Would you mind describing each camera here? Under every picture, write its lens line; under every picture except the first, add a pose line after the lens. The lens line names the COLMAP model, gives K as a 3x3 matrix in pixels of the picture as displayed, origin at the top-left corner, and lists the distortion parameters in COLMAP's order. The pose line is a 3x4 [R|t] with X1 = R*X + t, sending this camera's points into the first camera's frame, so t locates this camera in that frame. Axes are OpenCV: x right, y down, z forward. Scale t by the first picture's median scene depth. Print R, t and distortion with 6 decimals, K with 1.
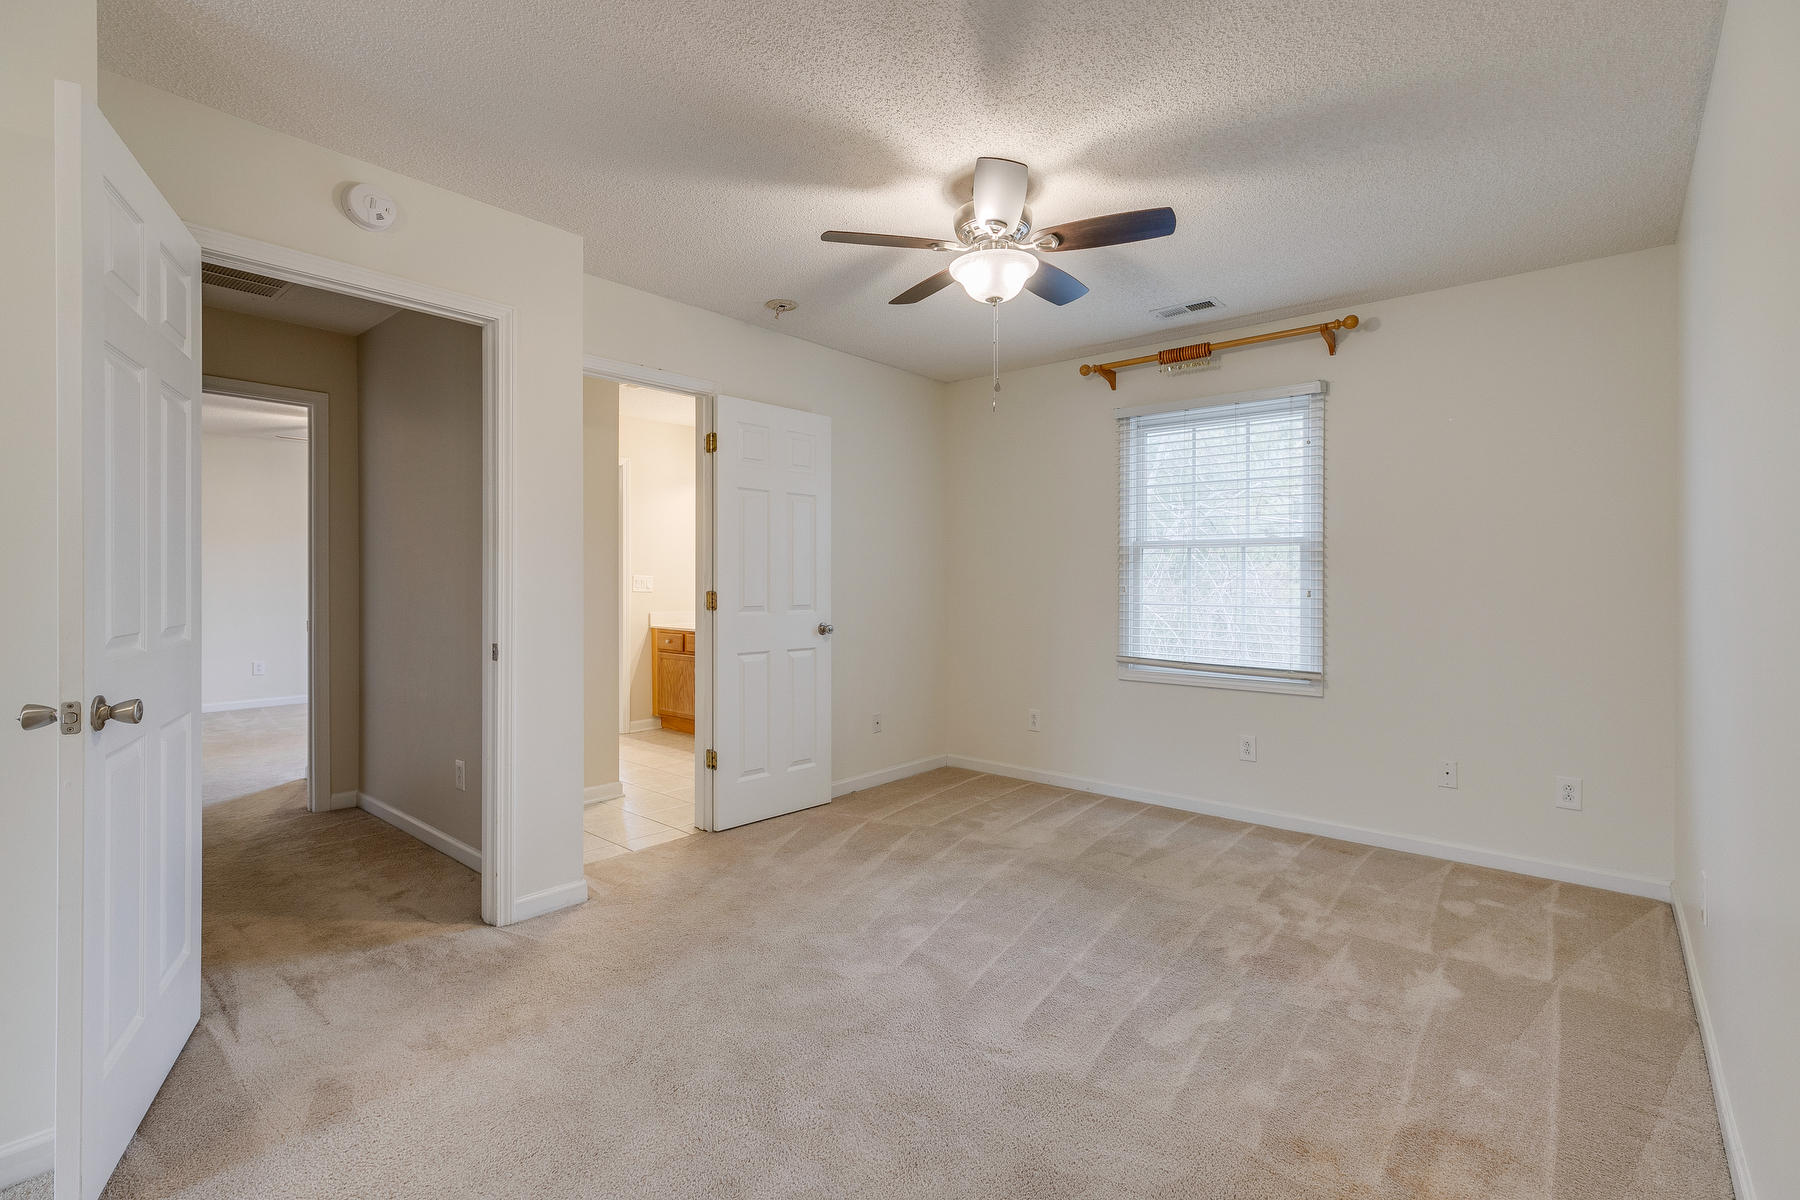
lens RADIAL K [[807.8, 0, 895.3], [0, 807.8, 585.3], [0, 0, 1]] dist [0.006833, -0.001122]
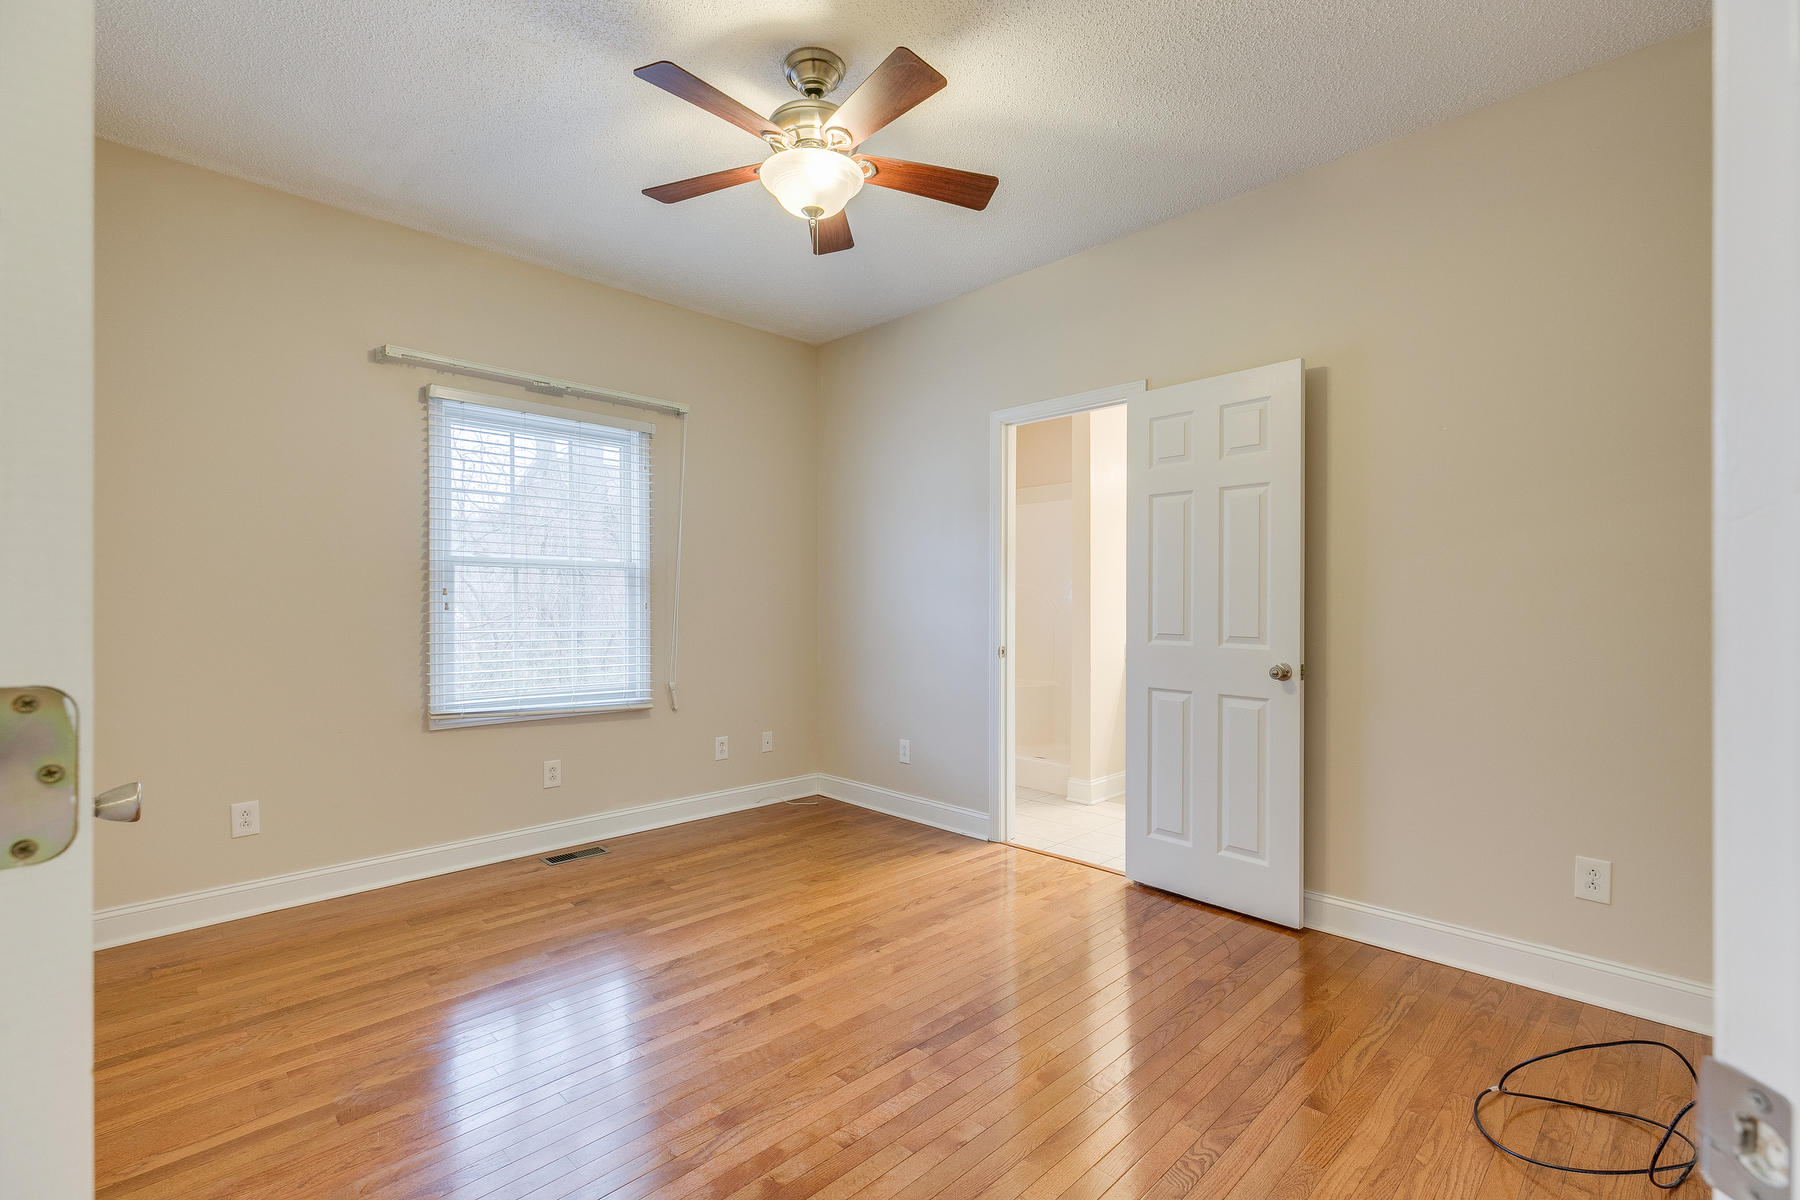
lens RADIAL K [[807.8, 0, 912.1], [0, 807.8, 600.3], [0, 0, 1]] dist [0.006833, -0.001122]
pose [[0.068375, 0.001731, 0.997658, -0.493389], [0.011837, 0.999927, -0.002546, -0.003367], [-0.997589, 0.011983, 0.068350, 0.522587]]
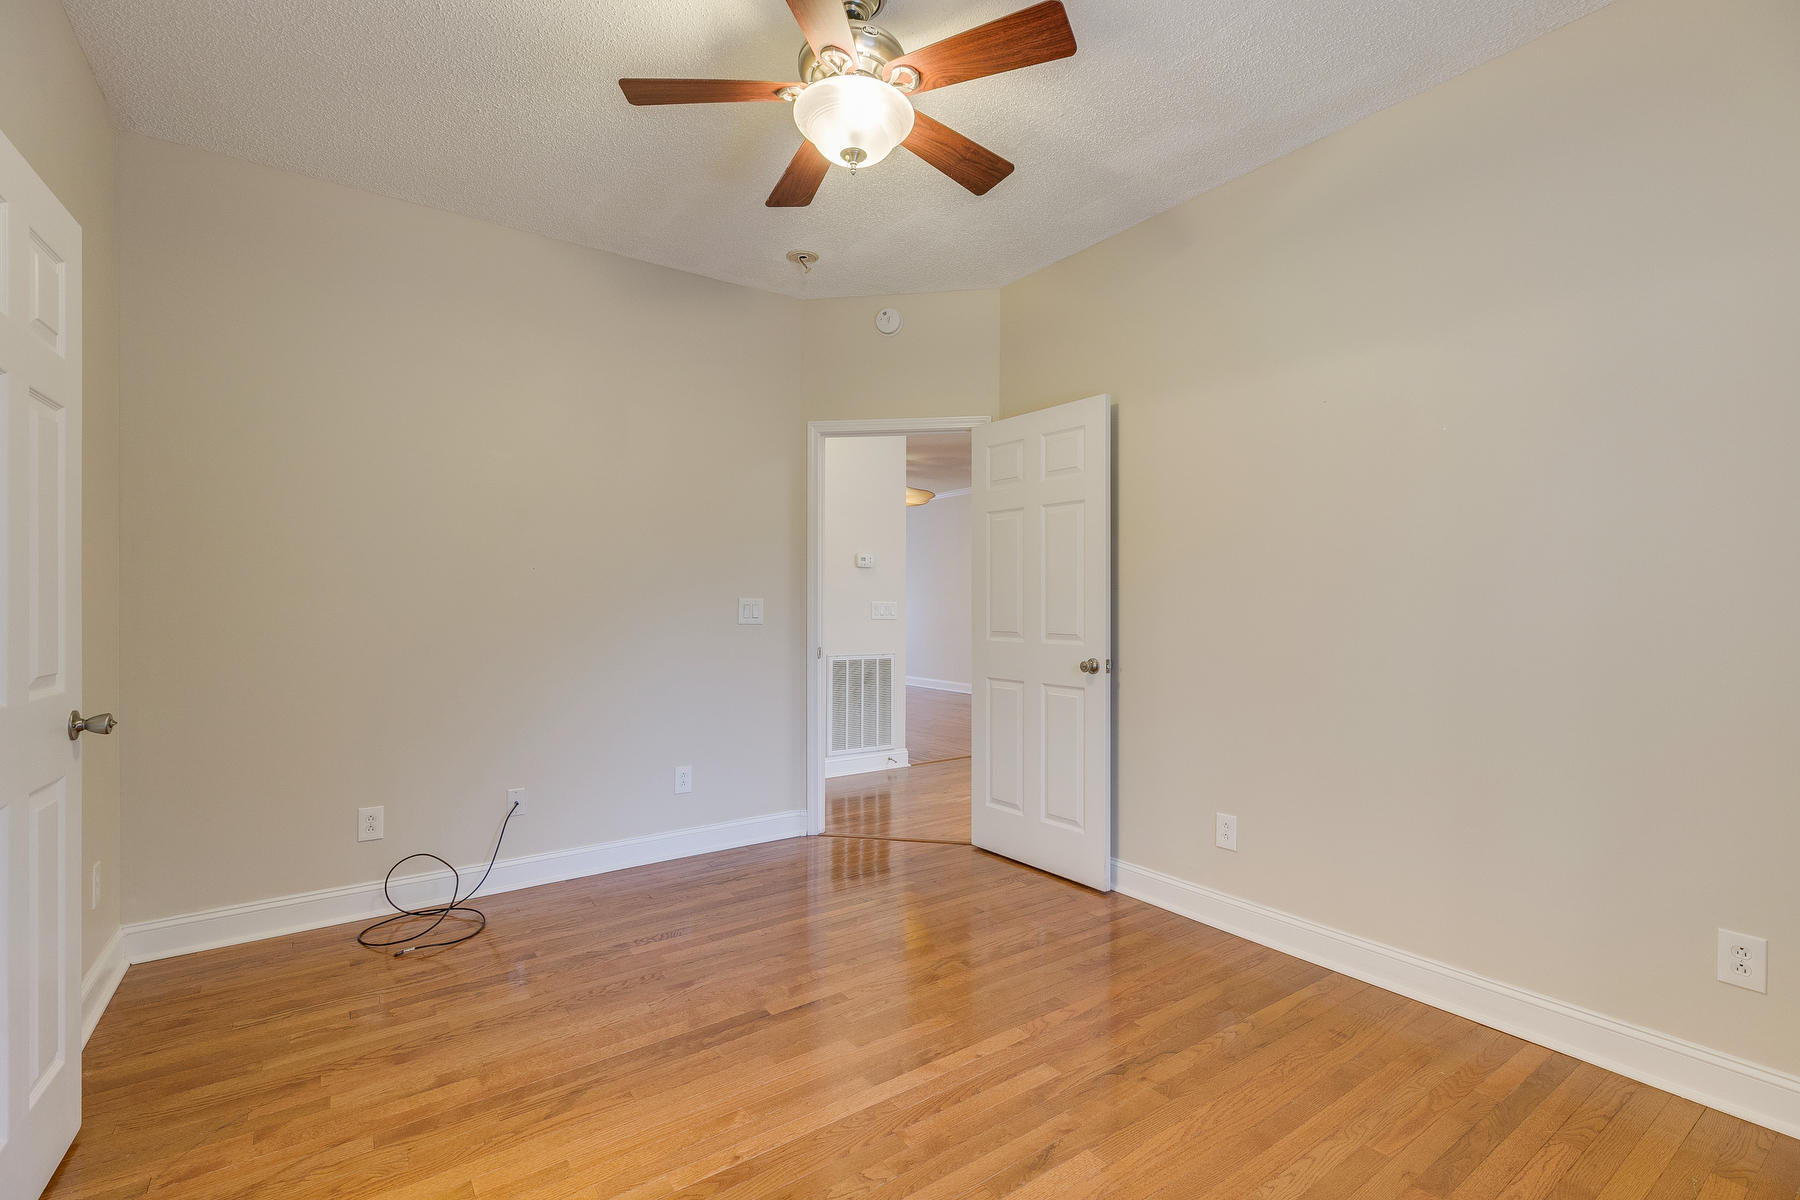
lens RADIAL K [[807.8, 0, 902.5], [0, 807.8, 607.1], [0, 0, 1]] dist [0.006833, -0.001122]
pose [[-0.241998, 0.007668, -0.970247, 0.548700], [-0.012111, 0.999867, 0.010922, -0.011212], [0.970201, 0.014394, -0.241873, 0.780660]]
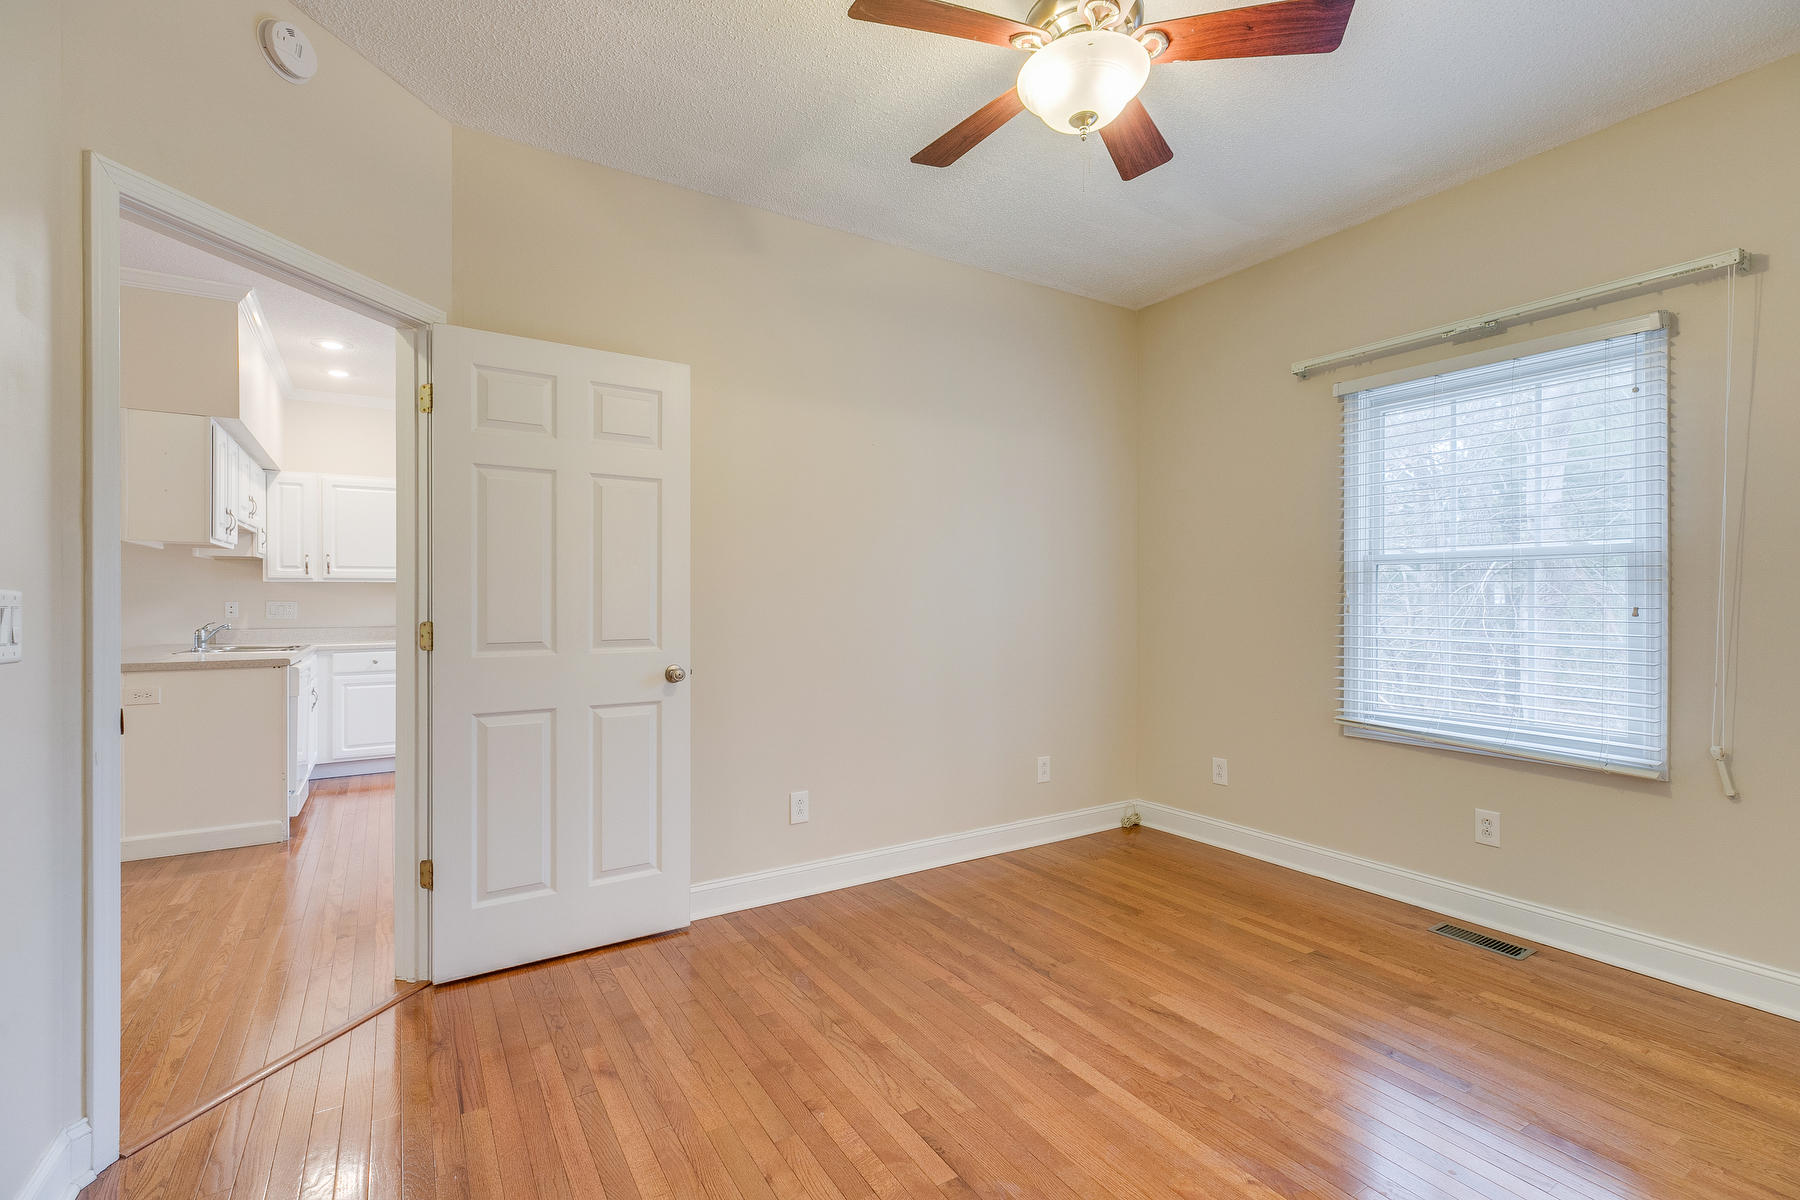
lens RADIAL K [[807.8, 0, 900.0], [0, 807.8, 604.4], [0, 0, 1]] dist [0.006833, -0.001122]
pose [[0.954849, 0.002067, -0.297083, 0.115545], [-0.004988, 0.999946, -0.009076, -0.000065], [0.297048, 0.010148, 0.954809, 0.162607]]
